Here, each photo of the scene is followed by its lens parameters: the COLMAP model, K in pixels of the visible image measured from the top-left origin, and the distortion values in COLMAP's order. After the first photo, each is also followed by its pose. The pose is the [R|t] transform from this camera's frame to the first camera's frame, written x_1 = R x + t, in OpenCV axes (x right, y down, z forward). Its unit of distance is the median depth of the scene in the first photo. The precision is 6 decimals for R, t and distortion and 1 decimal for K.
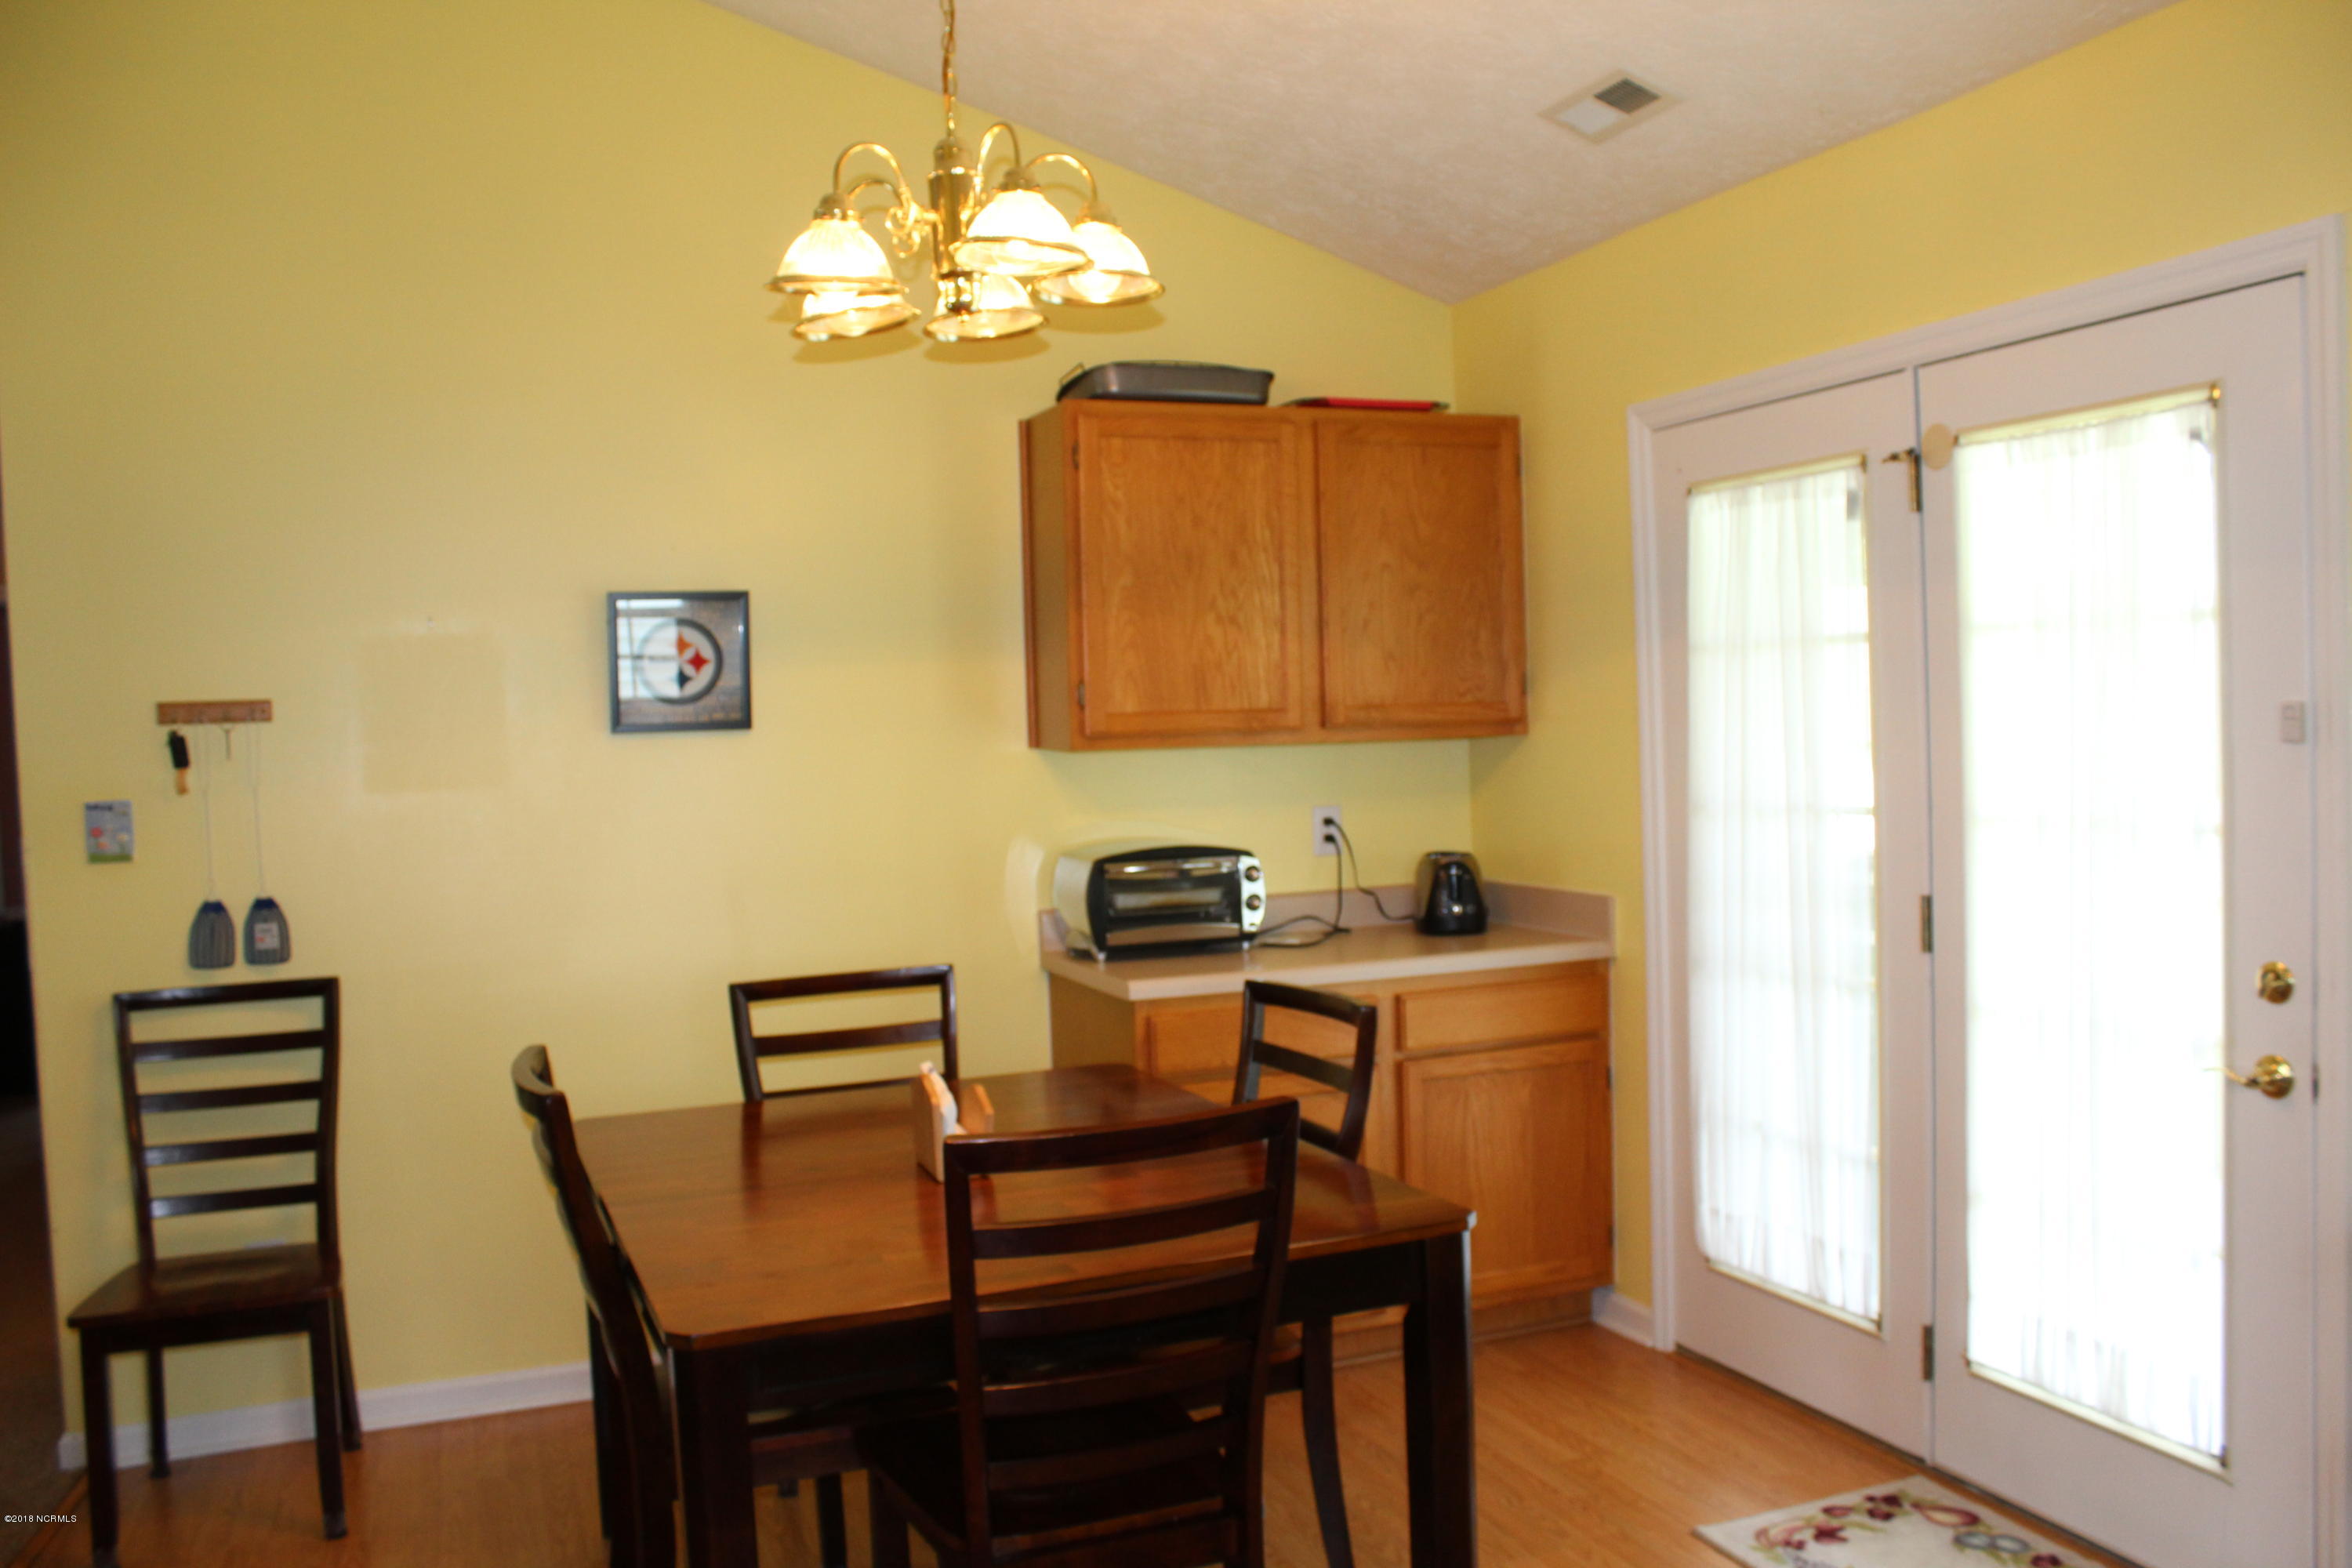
lens RADIAL K [[1934.4, 0, 1179.1], [0, 1934.4, 769.4], [0, 0, 1]] dist [-0.148090, 0.103167]
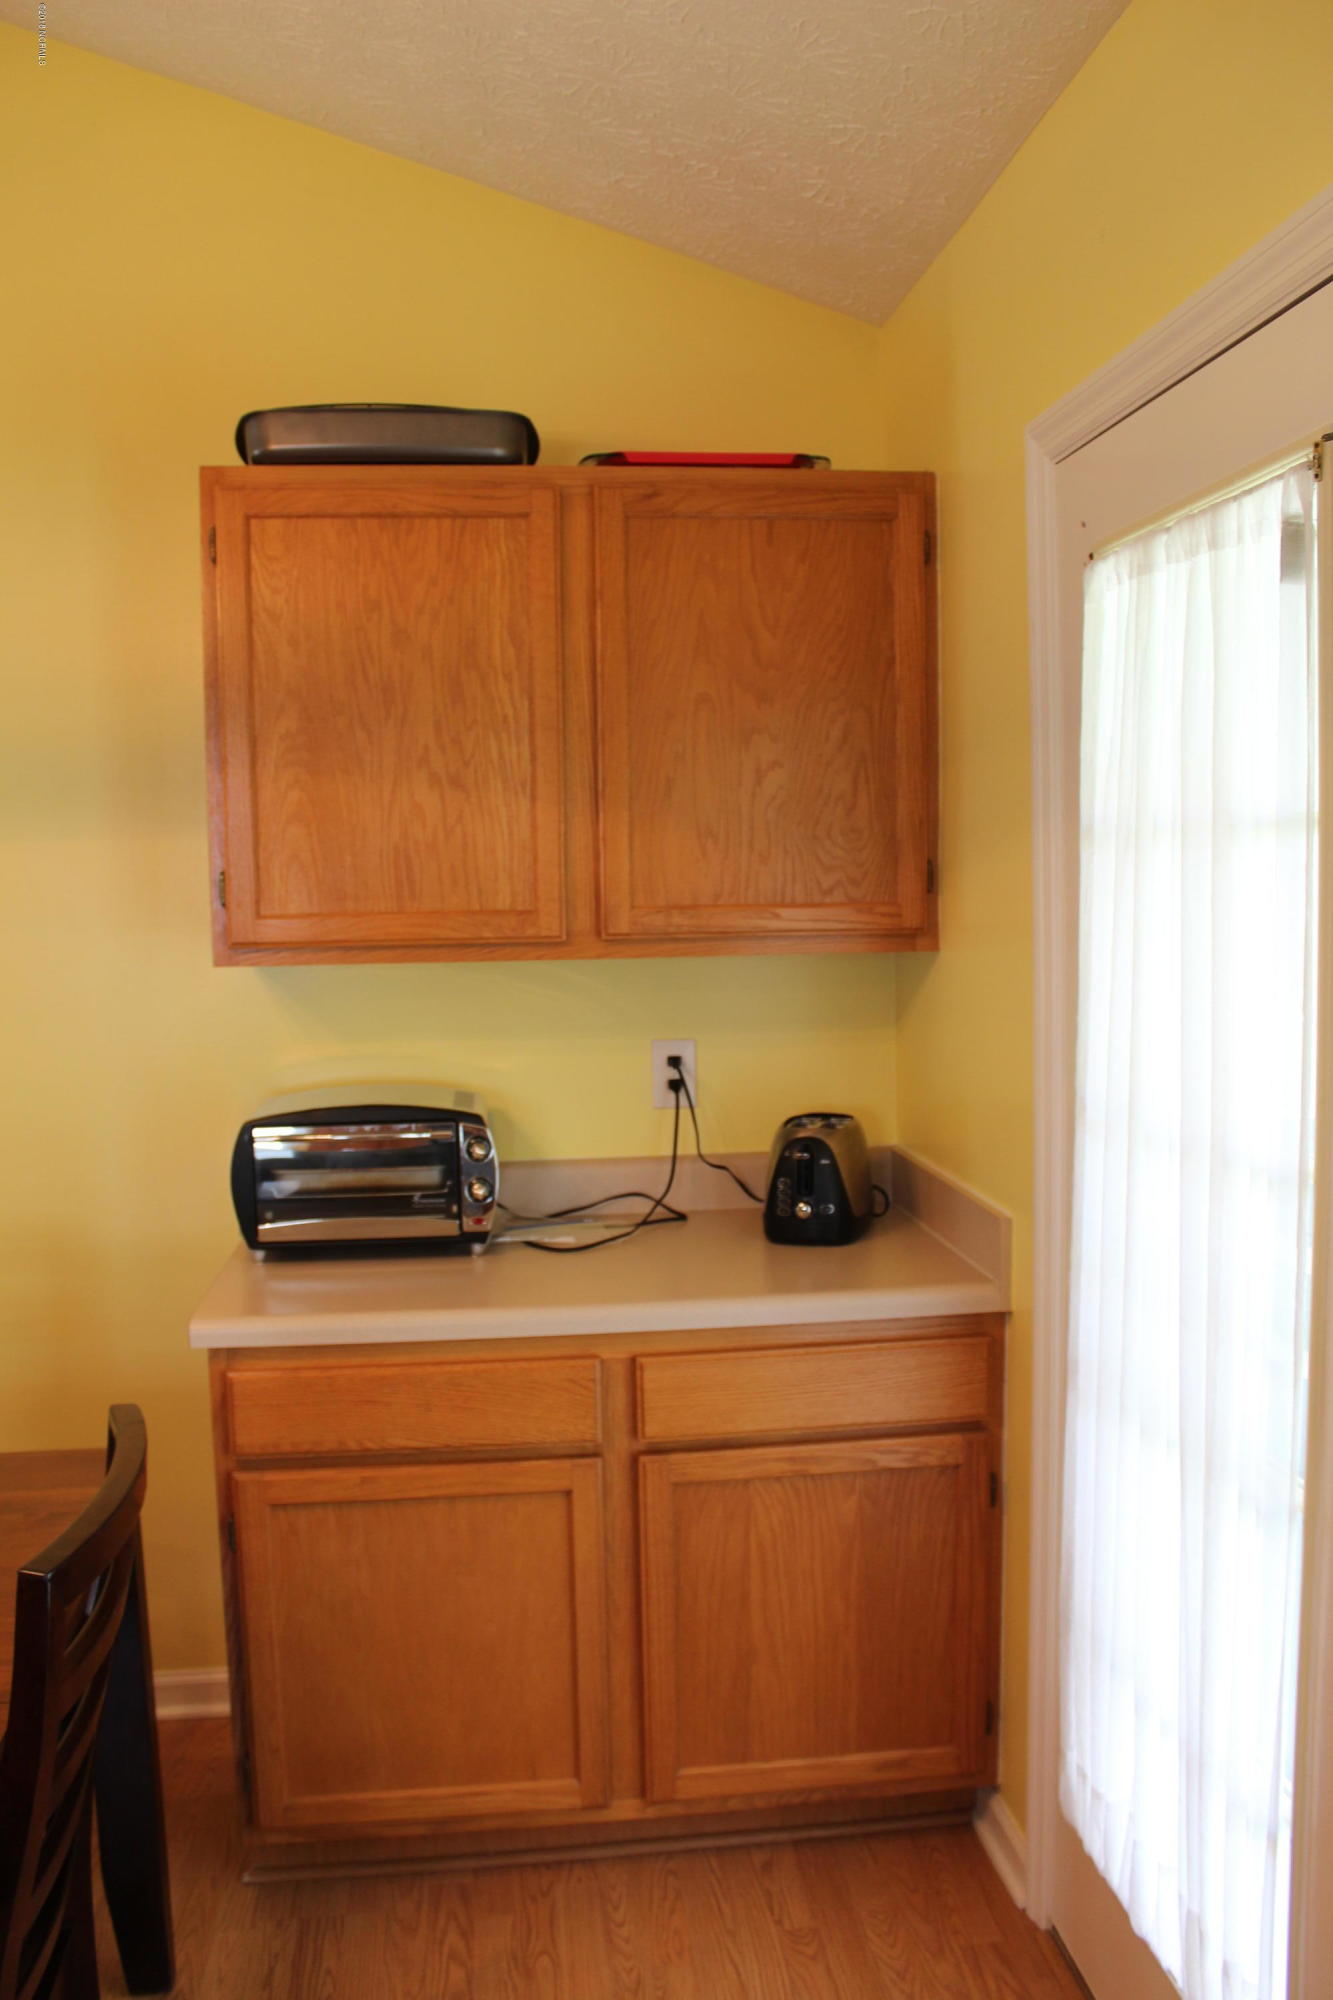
lens RADIAL K [[1644.9, 0, 657.7], [0, 1644.9, 1003.8], [0, 0, 1]] dist [-0.148090, 0.103167]
pose [[0.965899, 0.036610, -0.256317, 0.248970], [-0.019667, 0.997467, 0.068359, -0.039324], [0.258171, -0.060987, 0.964172, 0.452465]]
